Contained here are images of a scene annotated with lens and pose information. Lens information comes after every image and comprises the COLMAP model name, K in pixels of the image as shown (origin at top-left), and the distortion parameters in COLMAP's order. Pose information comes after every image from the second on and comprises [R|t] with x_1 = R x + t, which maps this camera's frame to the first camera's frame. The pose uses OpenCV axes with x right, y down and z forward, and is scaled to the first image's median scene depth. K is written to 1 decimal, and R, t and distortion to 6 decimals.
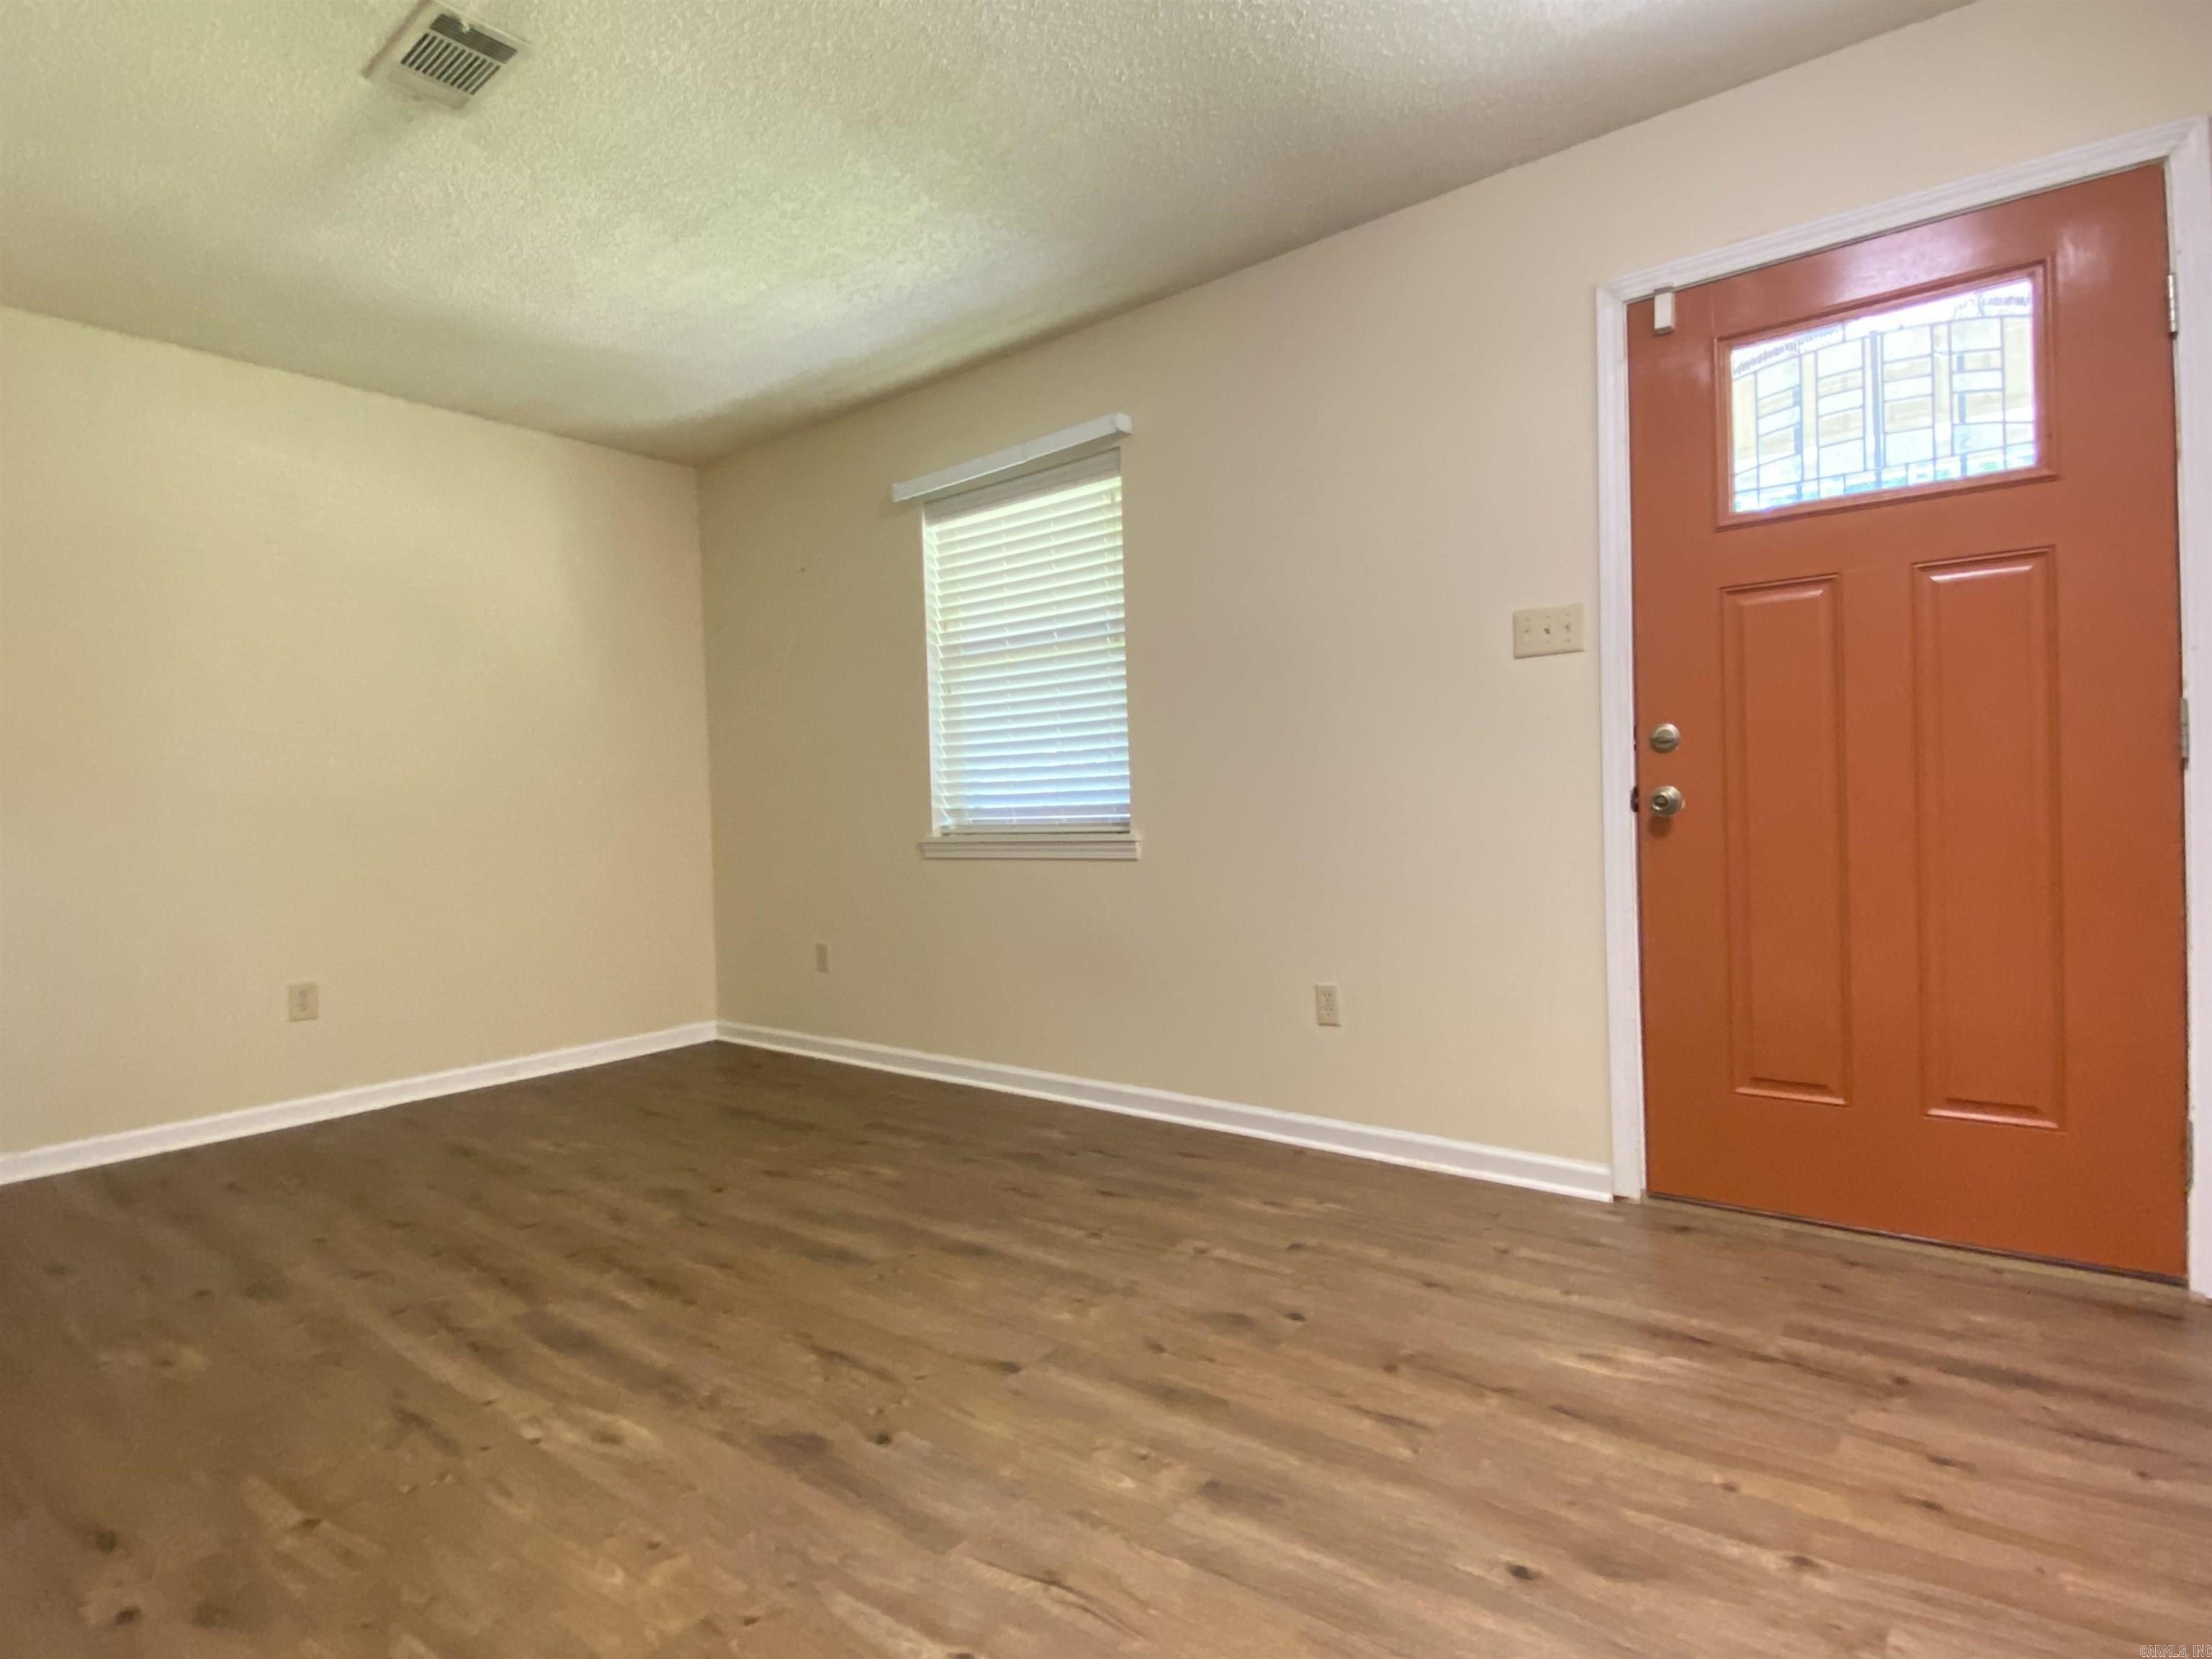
lens RADIAL K [[1123.0, 0, 1106.0], [0, 1123.0, 829.5], [0, 0, 1]] dist [0.033679, -0.000434]
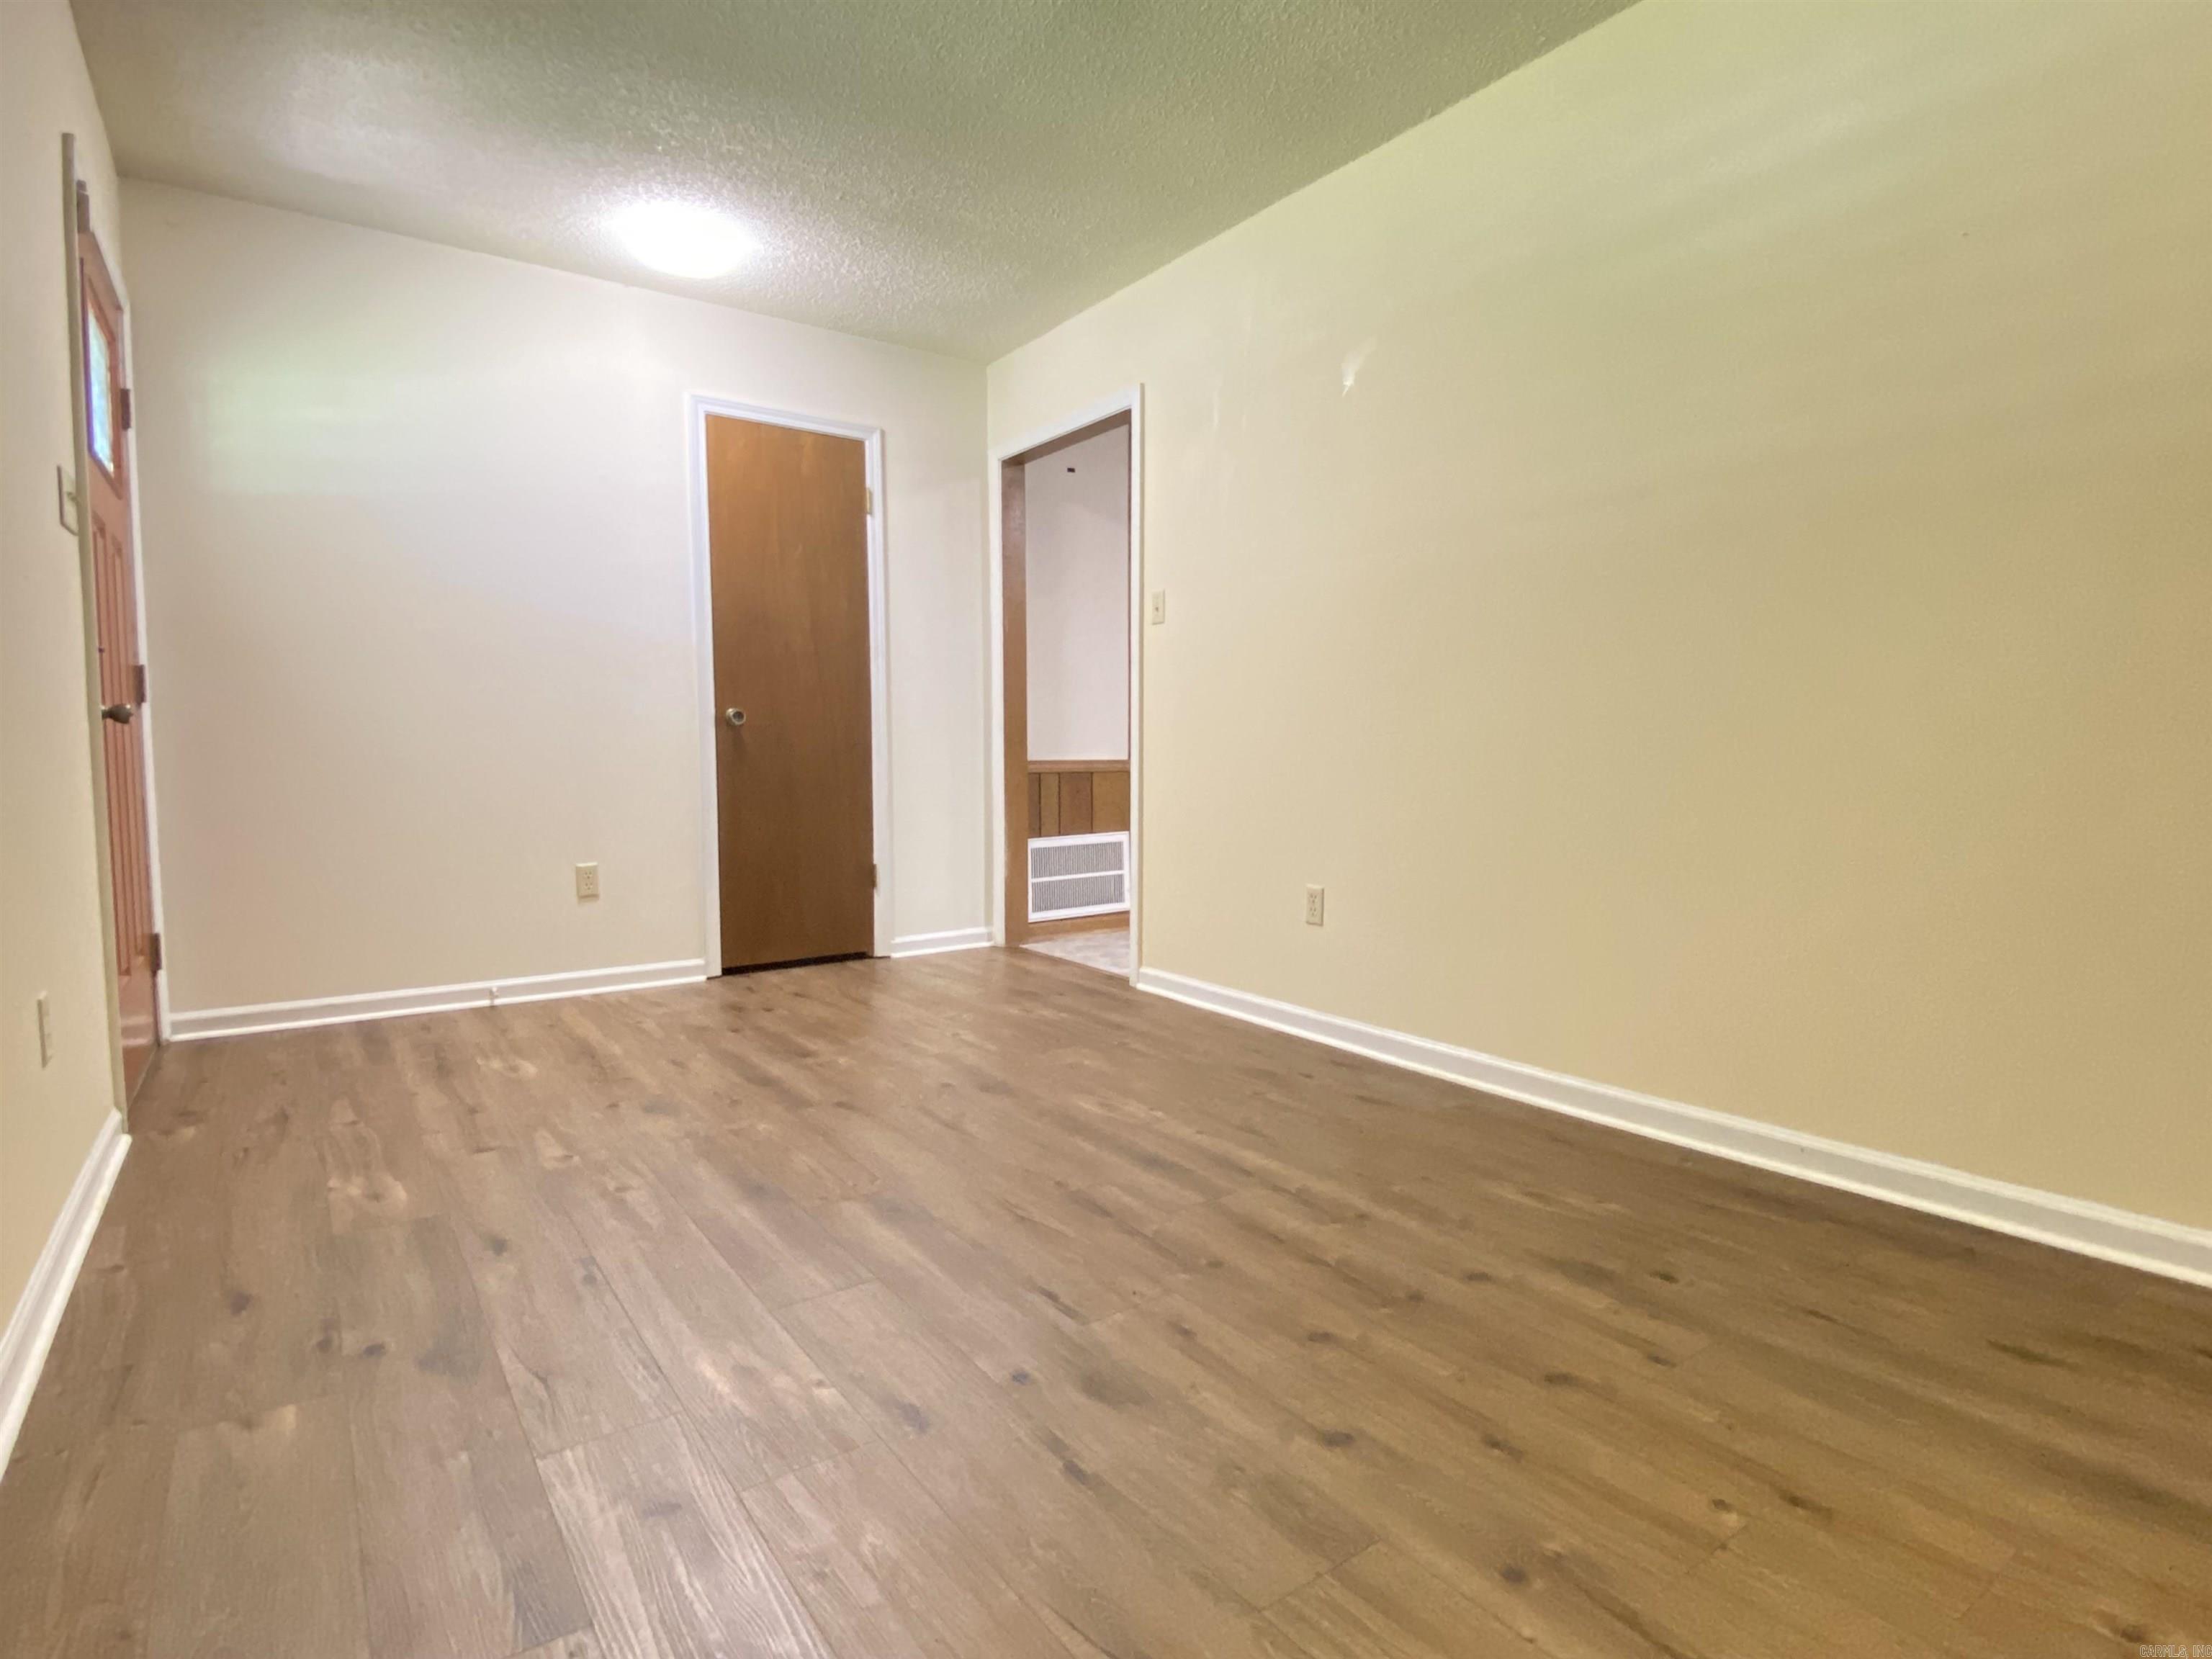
lens RADIAL K [[1123.0, 0, 1106.0], [0, 1123.0, 829.5], [0, 0, 1]] dist [0.033679, -0.000434]
pose [[-0.956769, 0.018287, 0.290272, -0.711339], [0.043419, 0.995818, 0.080377, 0.037852], [-0.287588, 0.089506, -0.953563, 1.942652]]
